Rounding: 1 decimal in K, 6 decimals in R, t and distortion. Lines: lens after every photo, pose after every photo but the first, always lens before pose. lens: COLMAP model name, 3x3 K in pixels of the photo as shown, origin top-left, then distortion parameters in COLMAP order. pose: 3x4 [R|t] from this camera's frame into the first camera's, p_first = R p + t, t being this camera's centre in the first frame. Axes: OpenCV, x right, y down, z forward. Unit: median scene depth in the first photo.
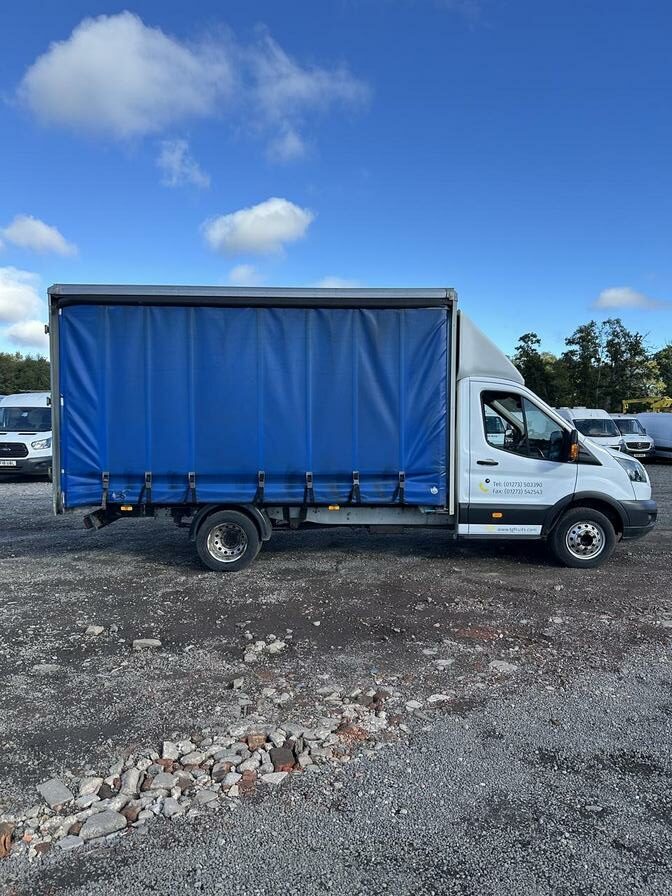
lens RADIAL K [[636.9, 0, 340.1], [0, 636.9, 447.7], [0, 0, 1]] dist [0.004803, -0.005871]
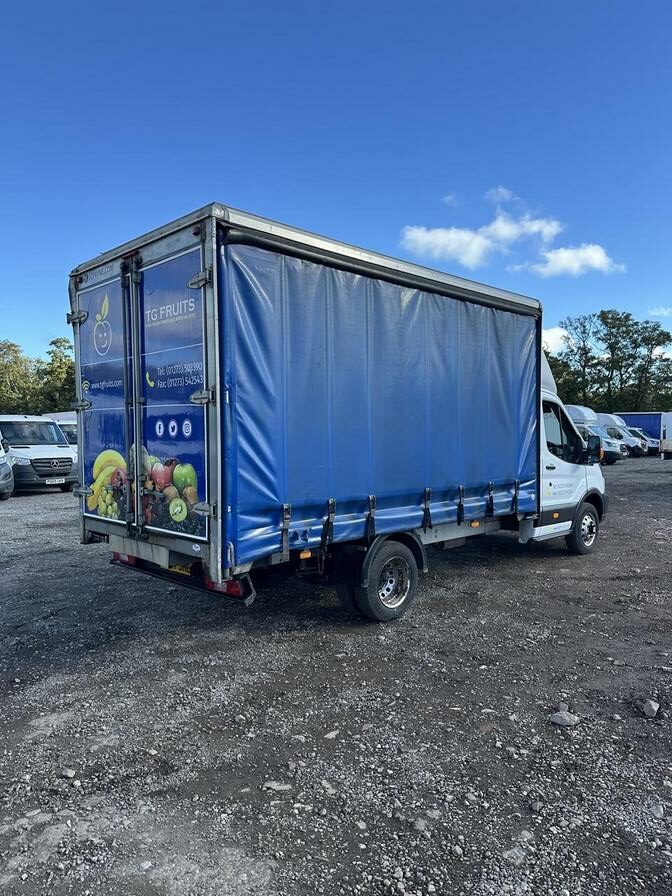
lens RADIAL K [[636.9, 0, 337.1], [0, 636.9, 449.3], [0, 0, 1]] dist [0.004803, -0.005871]
pose [[0.732794, -0.022191, 0.680088, -0.754146], [0.030860, 0.999524, -0.000638, -0.016789], [-0.679750, 0.021455, 0.733130, 0.460868]]
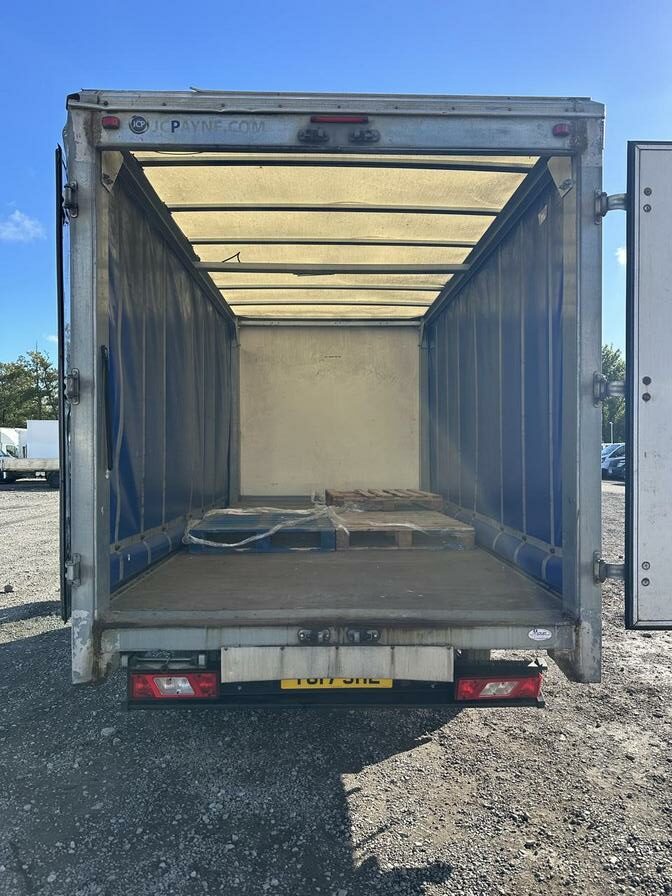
lens RADIAL K [[636.9, 0, 338.0], [0, 636.9, 452.0], [0, 0, 1]] dist [0.004803, -0.005871]
pose [[0.004502, -0.000562, 0.999990, -0.819051], [0.032526, 0.999471, 0.000415, -0.040663], [-0.999461, 0.032524, 0.004518, 1.135335]]
